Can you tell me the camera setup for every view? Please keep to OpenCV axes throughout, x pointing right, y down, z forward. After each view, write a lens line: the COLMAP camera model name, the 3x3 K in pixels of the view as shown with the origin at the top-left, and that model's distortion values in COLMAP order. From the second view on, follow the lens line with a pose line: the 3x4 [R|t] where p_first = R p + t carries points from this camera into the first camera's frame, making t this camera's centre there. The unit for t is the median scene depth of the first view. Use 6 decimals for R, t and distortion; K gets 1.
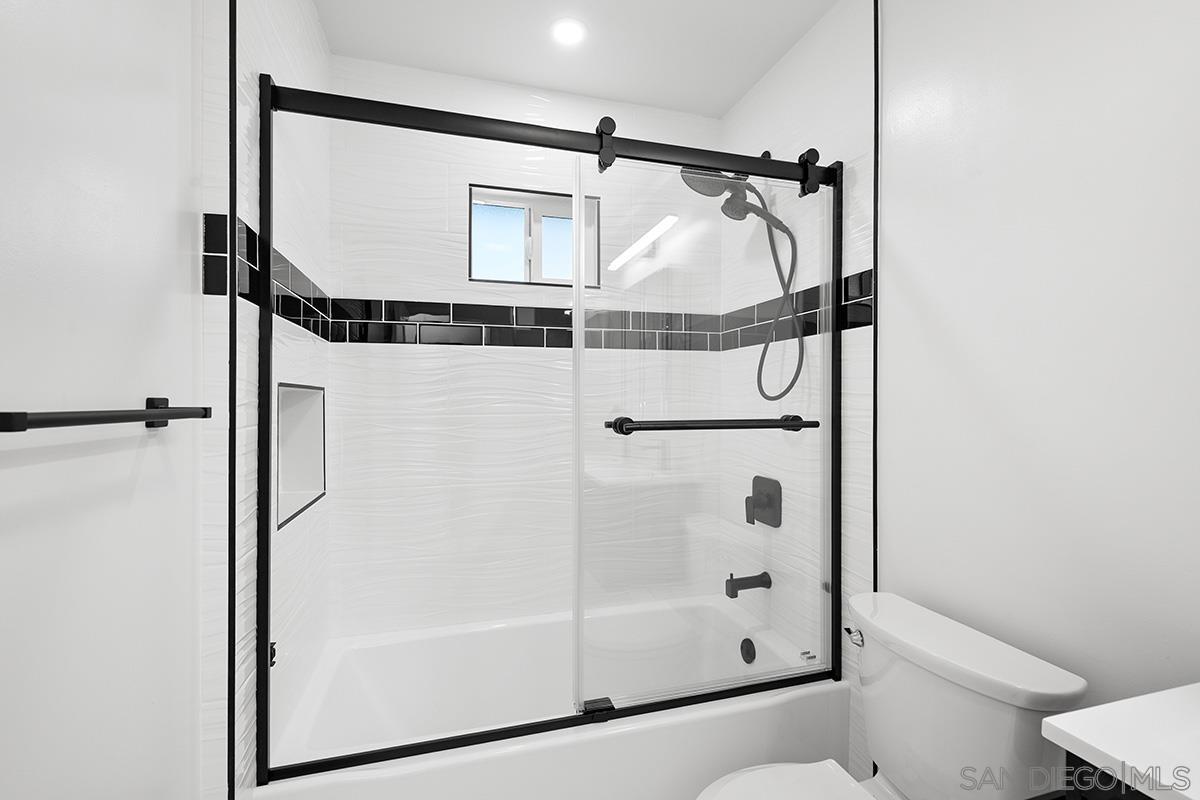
lens RADIAL K [[523.3, 0, 600.0], [0, 523.3, 400.0], [0, 0, 1]] dist [-0.000719, -0.000105]
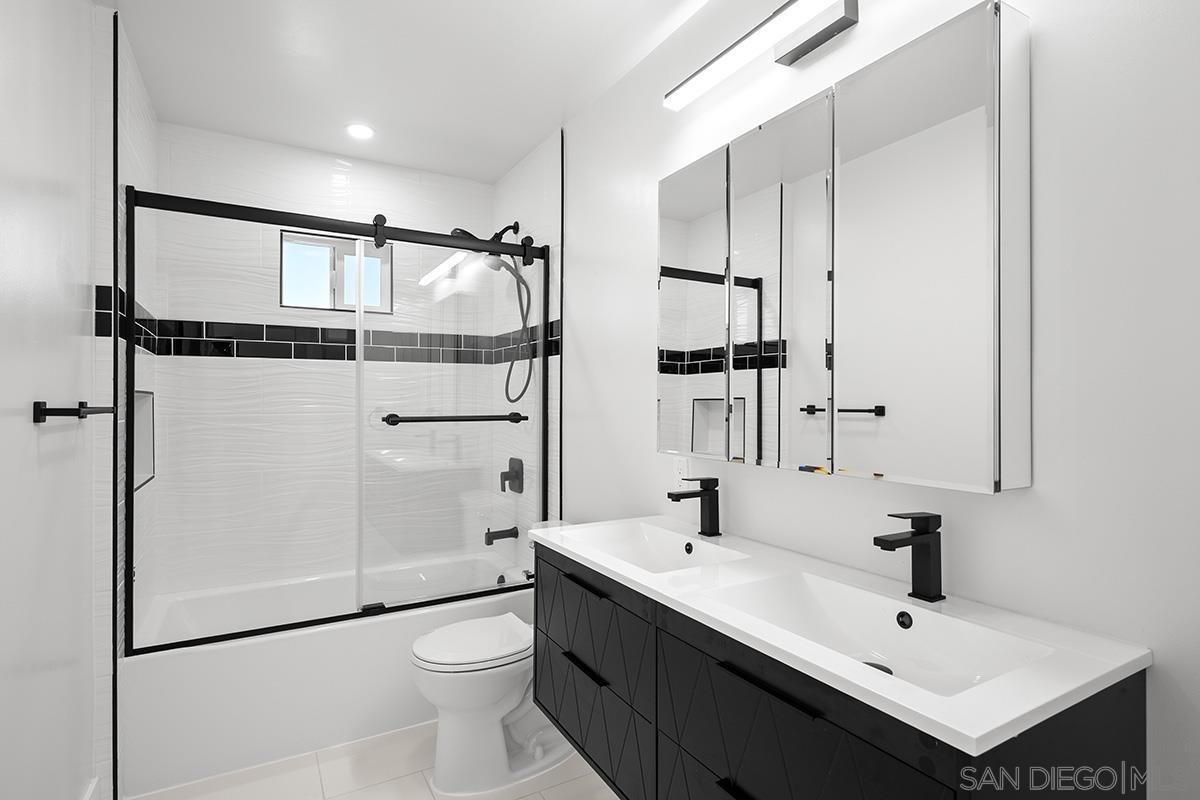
lens RADIAL K [[608.9, 0, 600.0], [0, 608.9, 400.0], [0, 0, 1]] dist [0.002226, 0.001307]
pose [[0.972499, 0.000951, 0.232904, 0.195139], [-0.000949, 1.000000, -0.000120, -0.006478], [-0.232904, -0.000104, 0.972500, -0.752449]]
